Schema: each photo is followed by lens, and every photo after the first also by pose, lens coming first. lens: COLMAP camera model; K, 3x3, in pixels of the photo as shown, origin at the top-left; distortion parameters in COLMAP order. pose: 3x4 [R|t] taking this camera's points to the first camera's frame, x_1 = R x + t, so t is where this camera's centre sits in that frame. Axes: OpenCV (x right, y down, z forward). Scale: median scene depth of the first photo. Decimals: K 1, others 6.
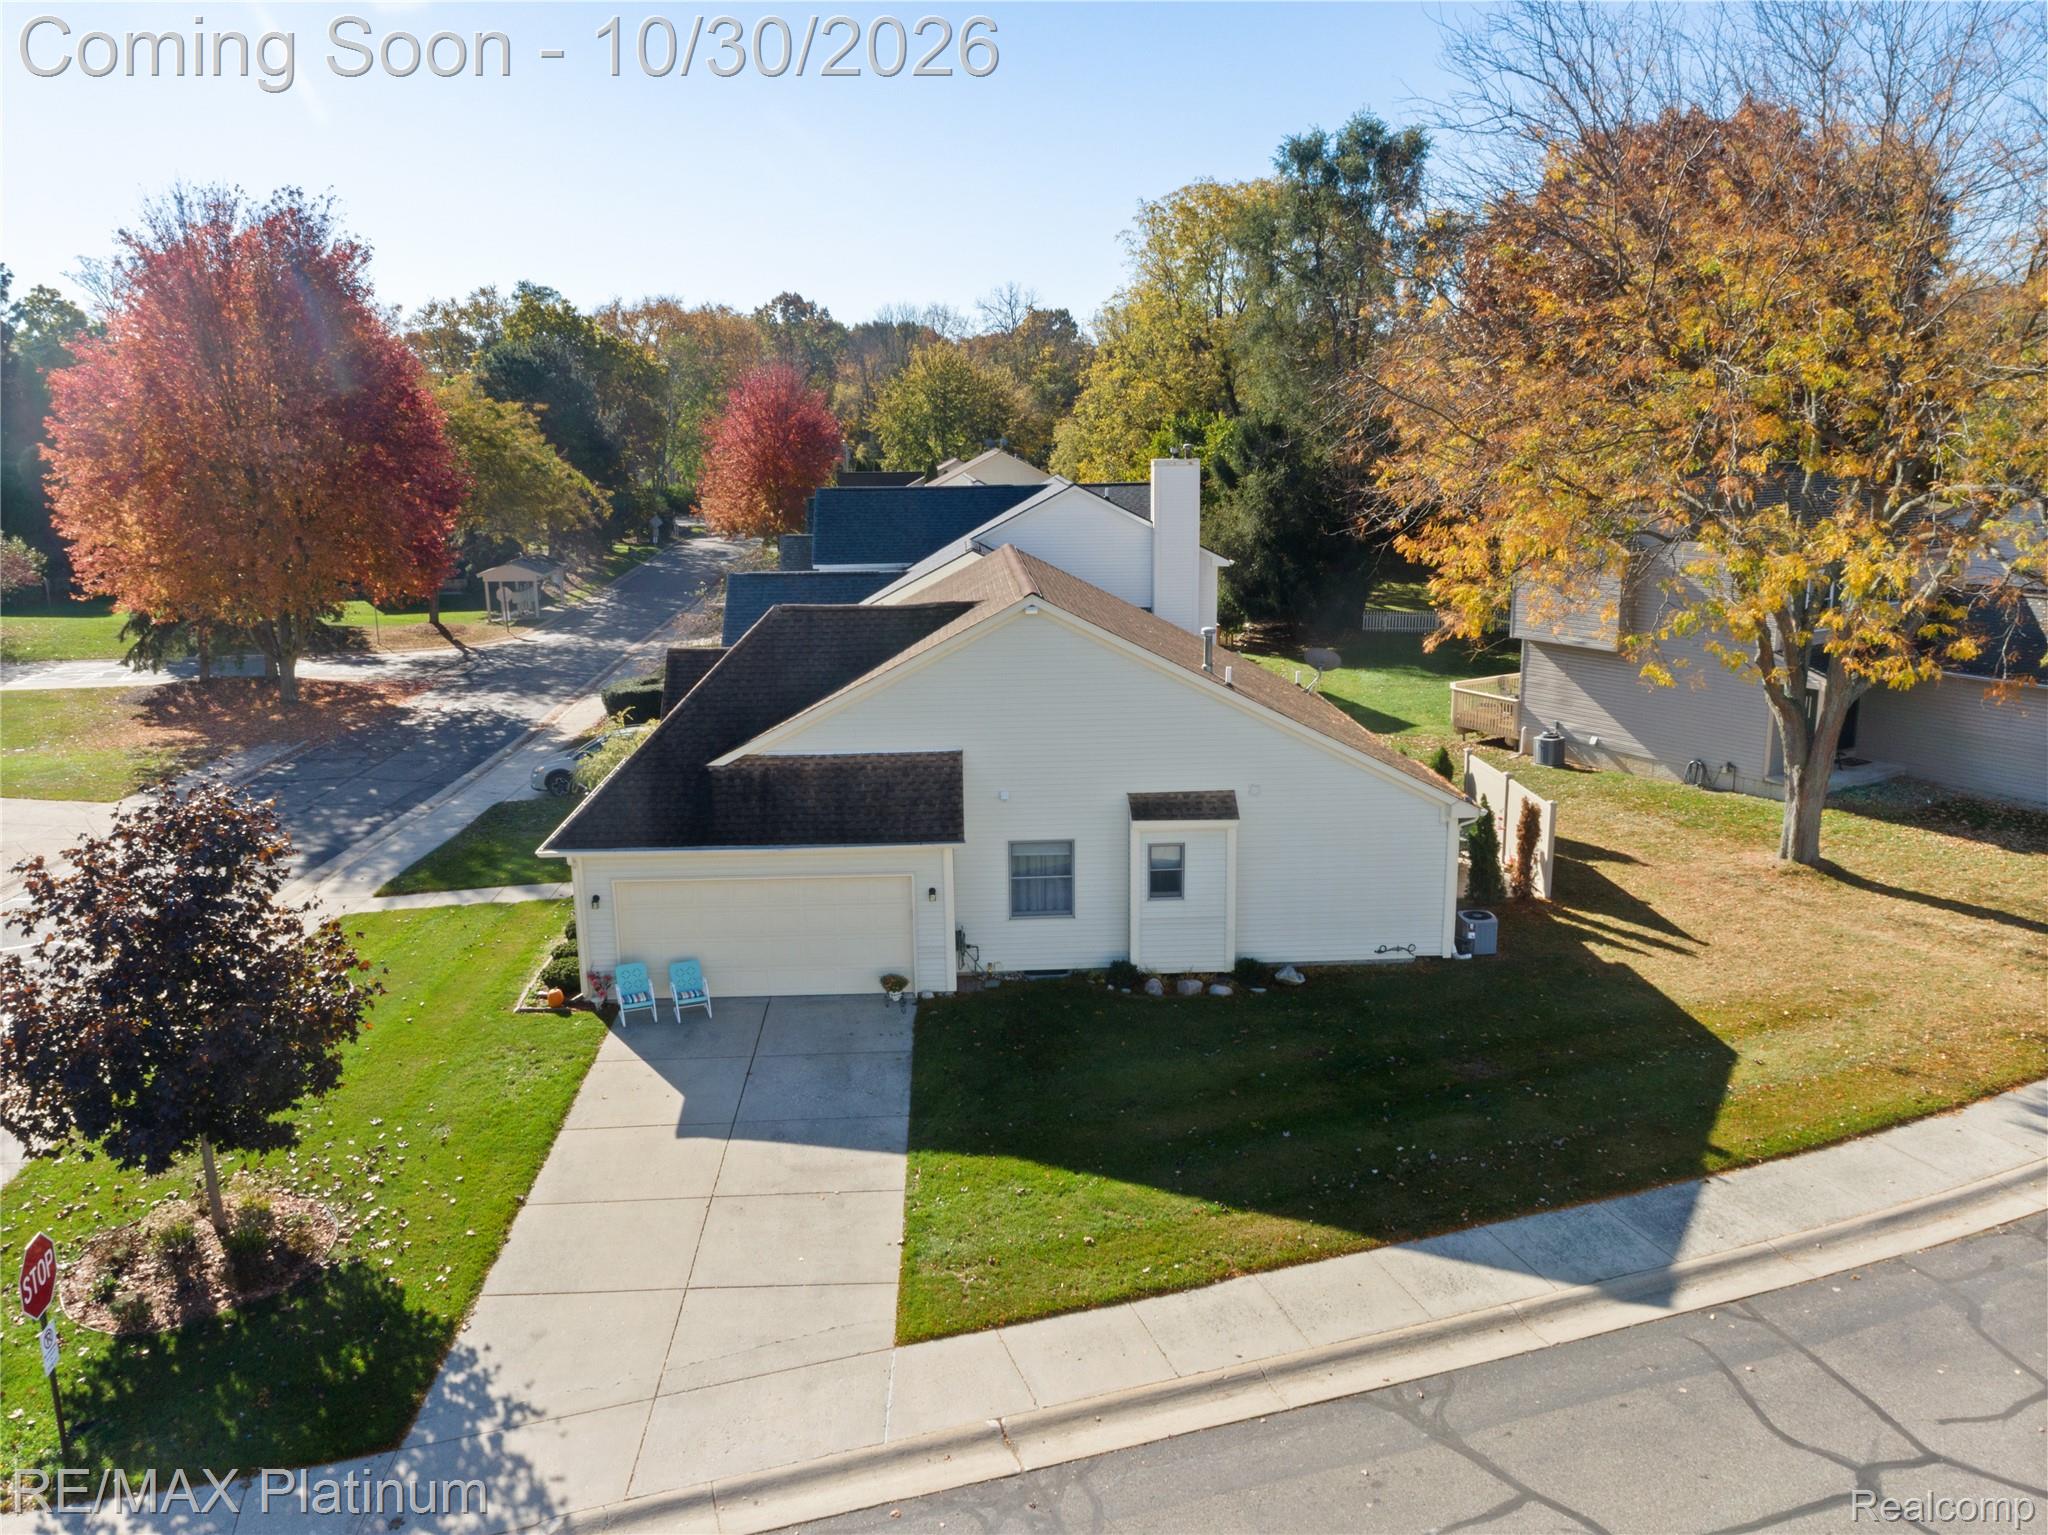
lens RADIAL K [[1555.4, 0, 1024.0], [0, 1555.4, 767.5], [0, 0, 1]] dist [-0.020879, 0.013495]
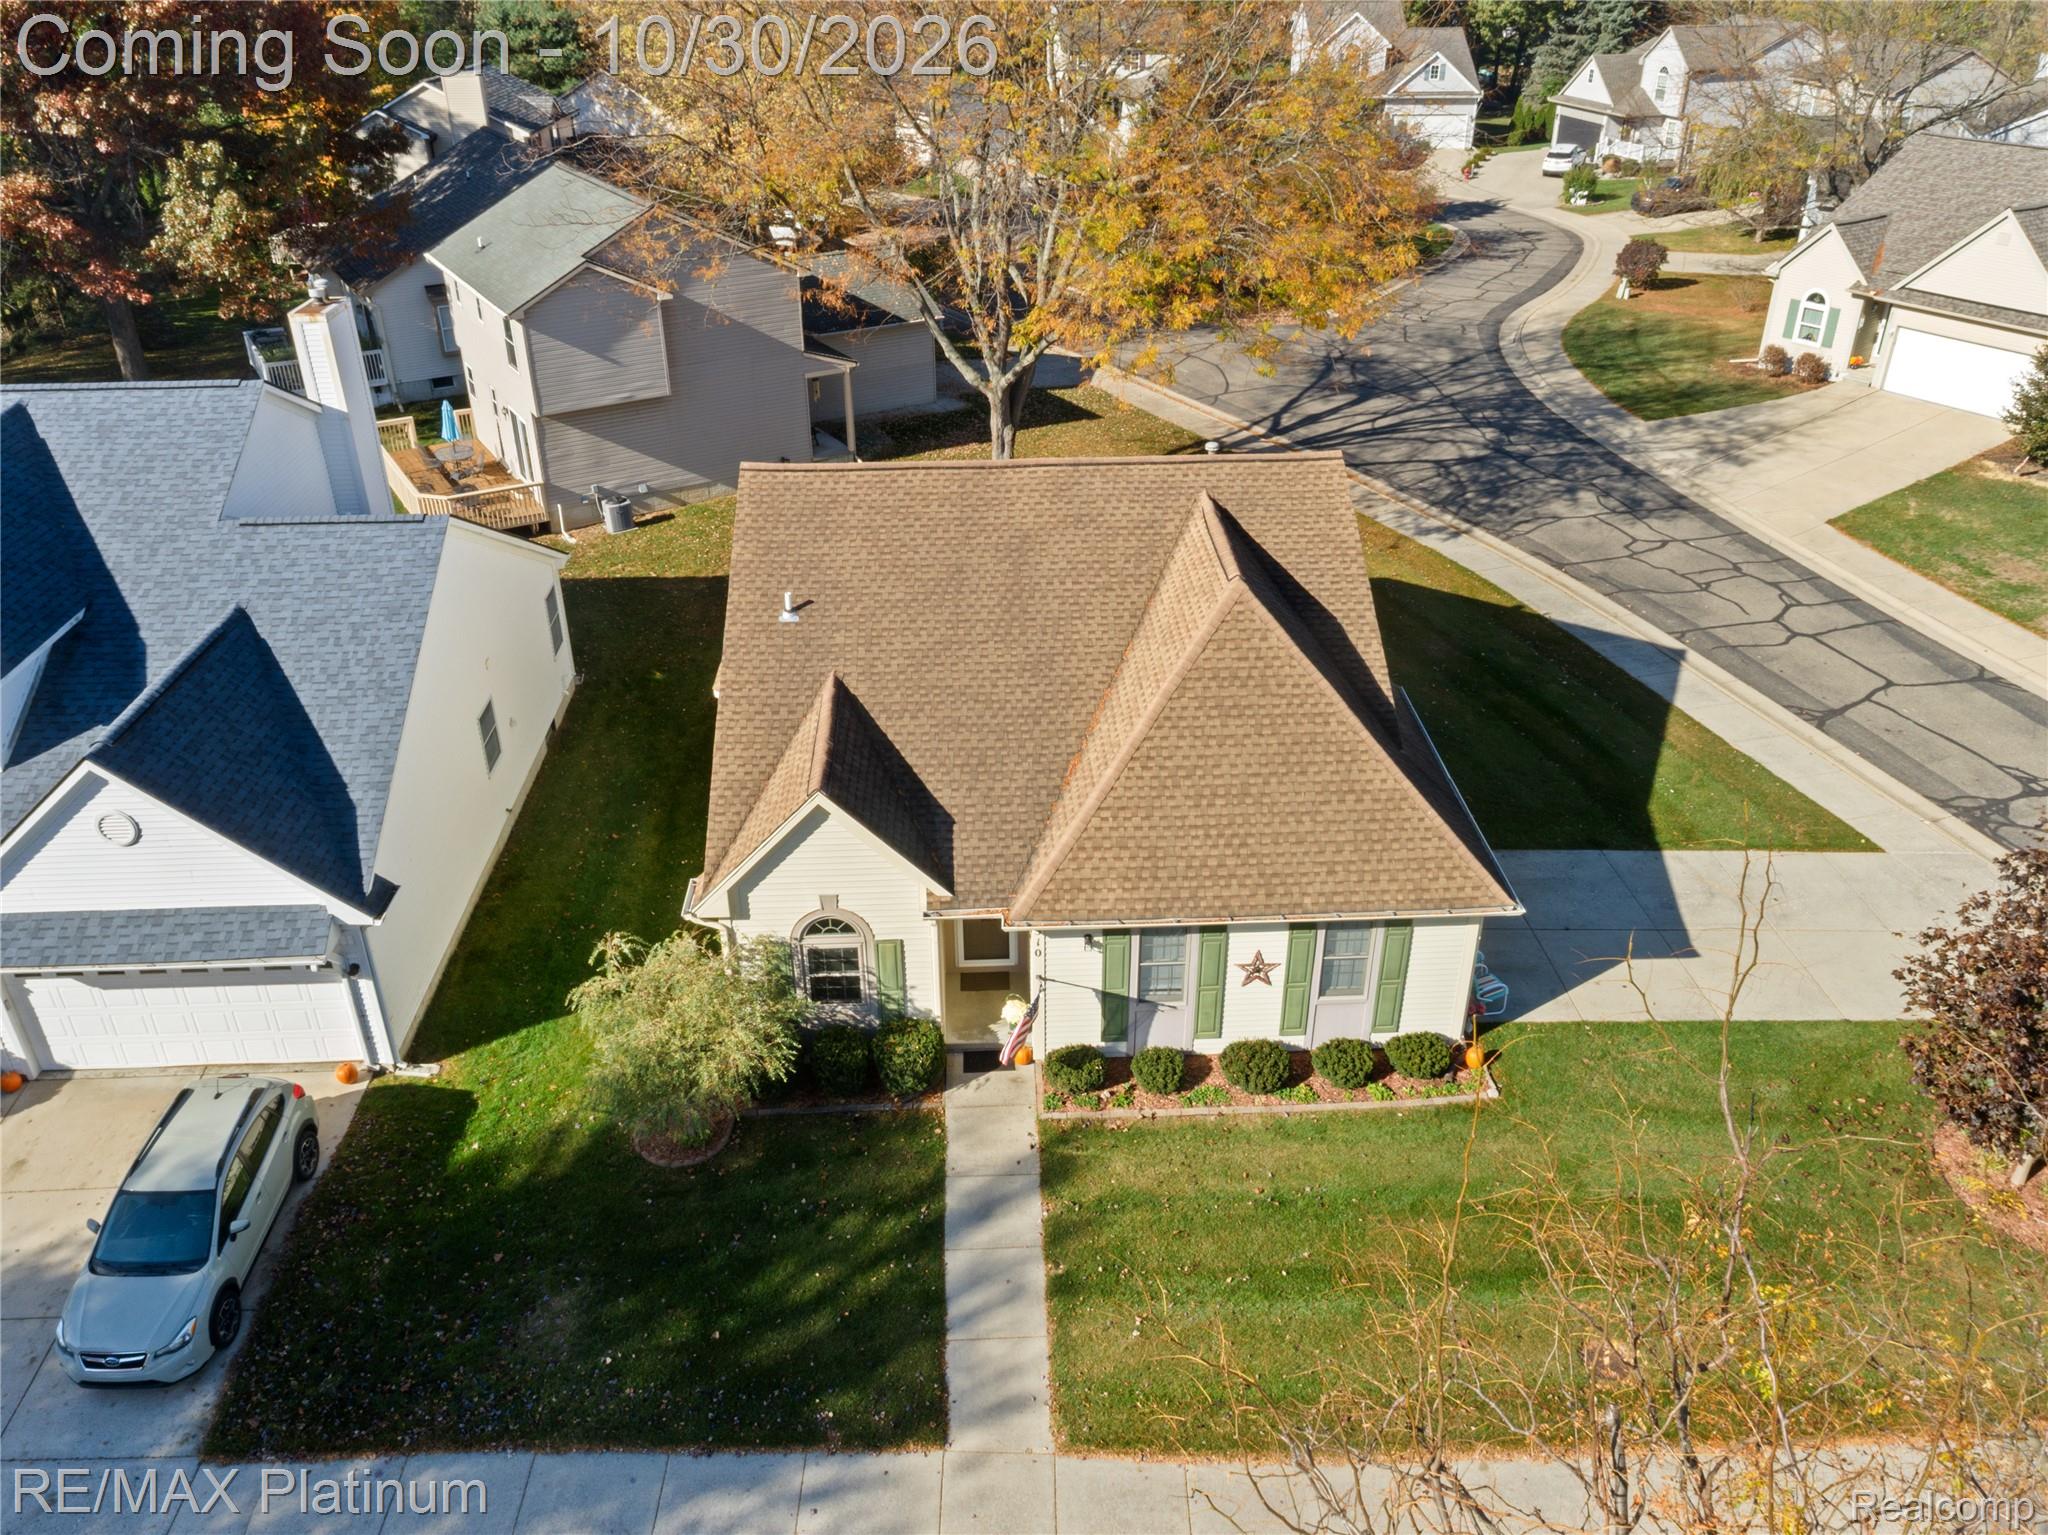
lens RADIAL K [[1555.4, 0, 1024.0], [0, 1555.4, 767.5], [0, 0, 1]] dist [-0.020879, 0.013495]
pose [[0.003481, -0.481609, 0.876379, -0.982836], [0.225703, 0.854149, 0.468496, -0.454296], [-0.974190, 0.196170, 0.111674, 1.114128]]
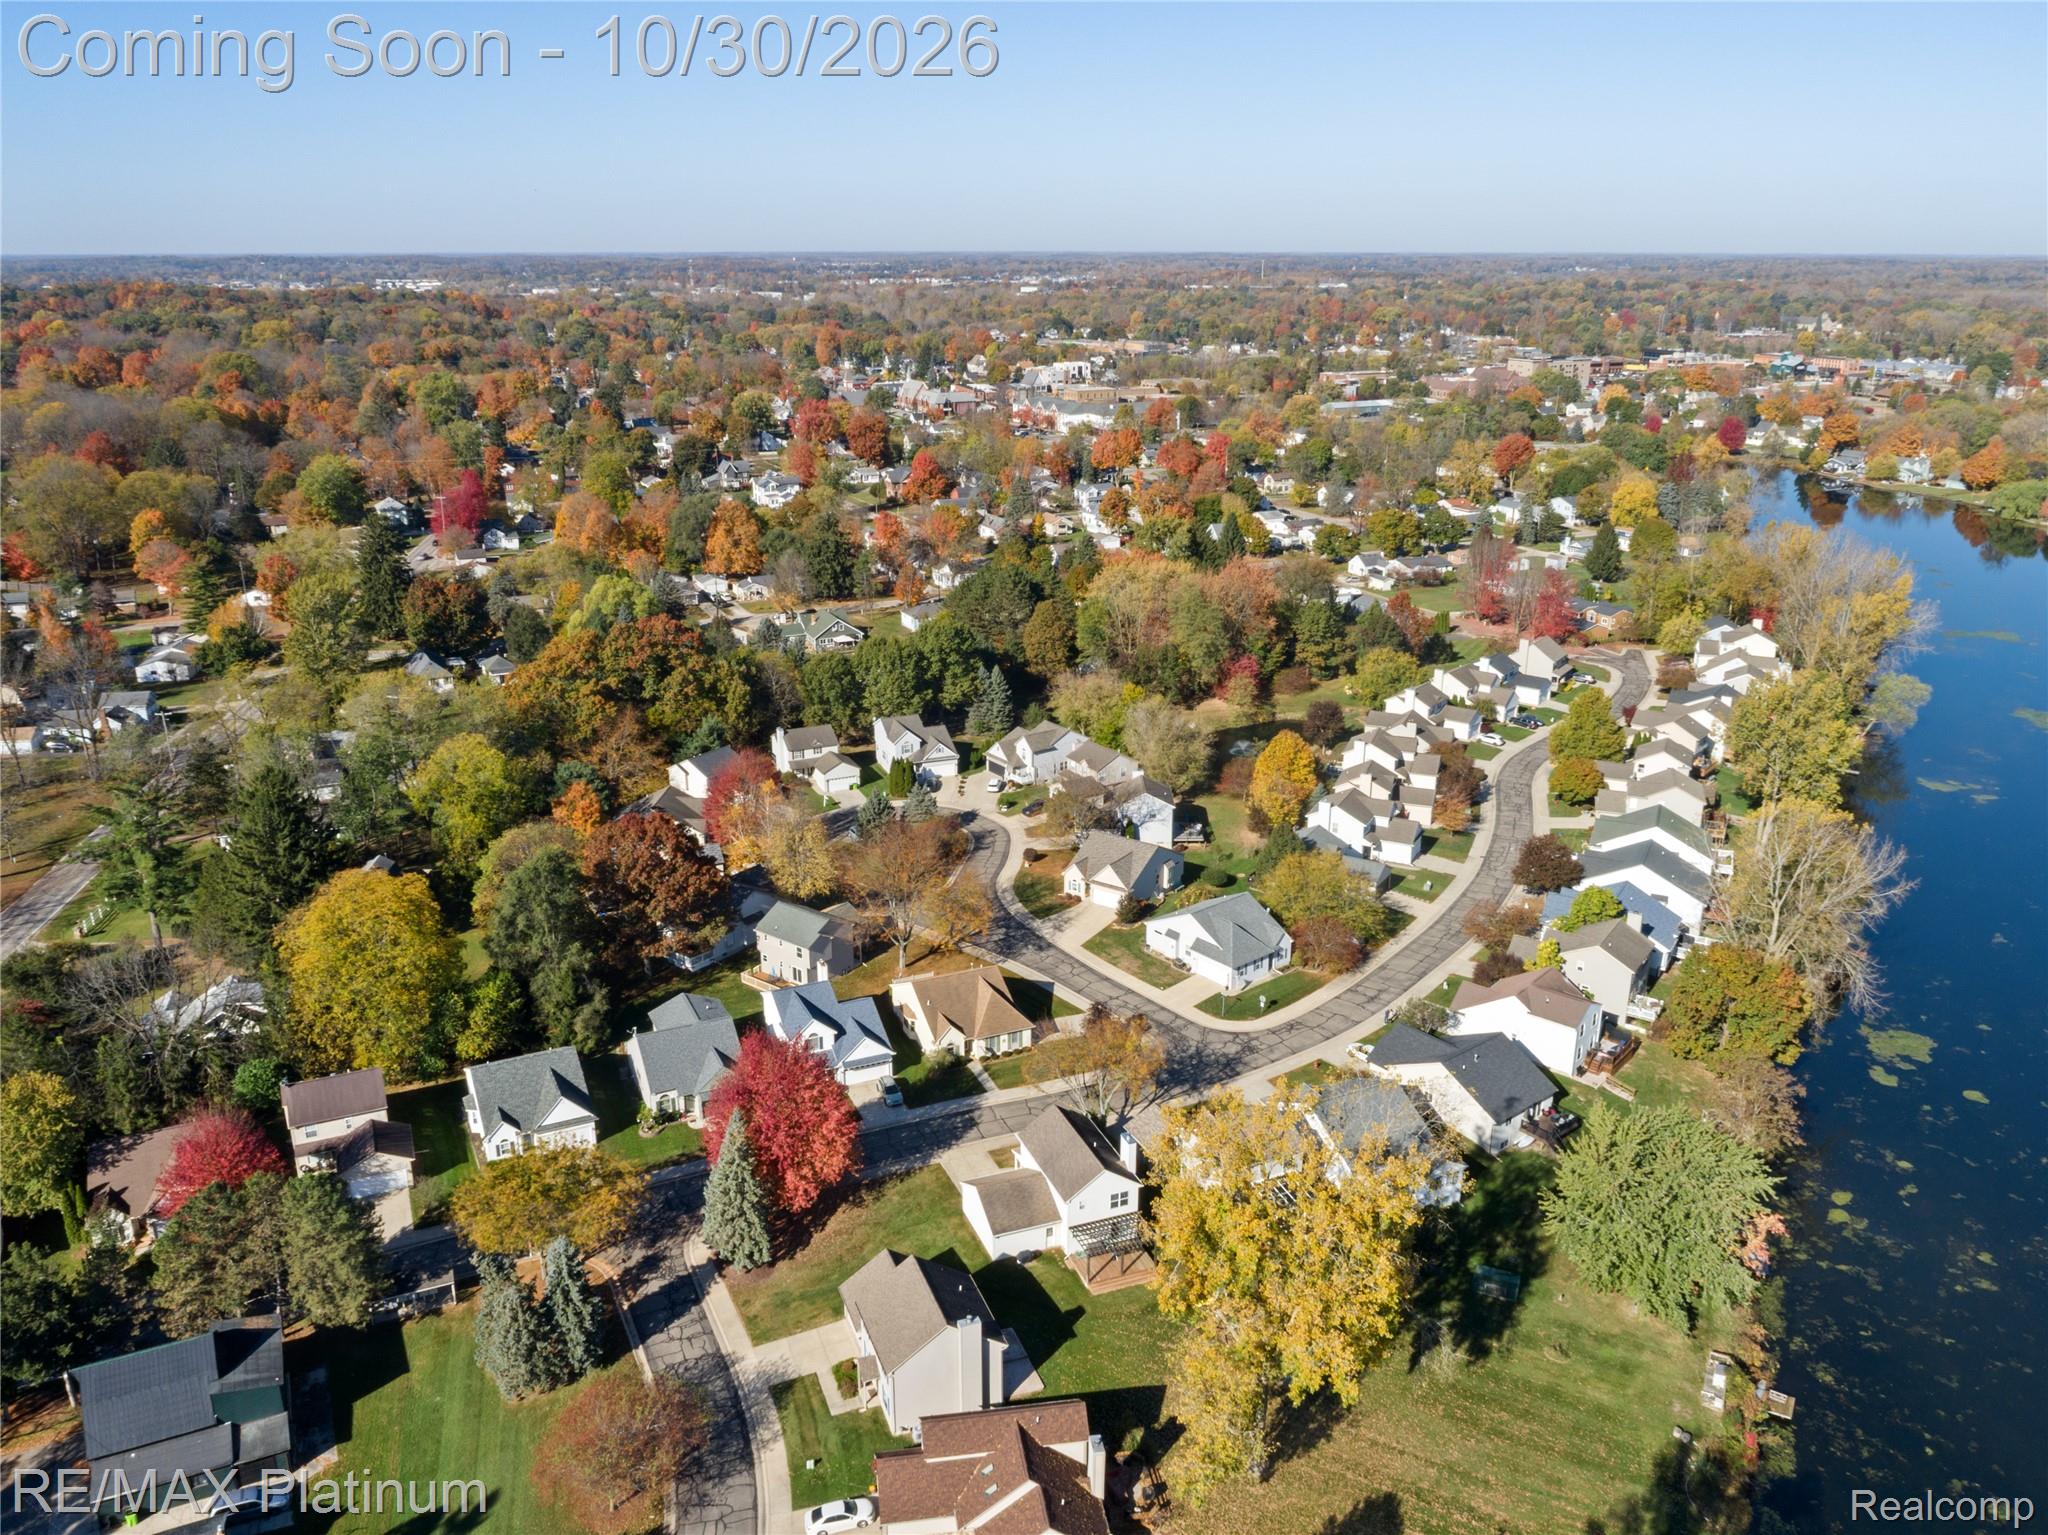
lens RADIAL K [[1555.4, 0, 1024.0], [0, 1555.4, 767.5], [0, 0, 1]] dist [-0.020879, 0.013495]
pose [[-0.362767, -0.283755, 0.887628, -5.705739], [0.209660, 0.903240, 0.374432, -3.342784], [-0.907988, 0.321931, -0.268174, 2.392413]]
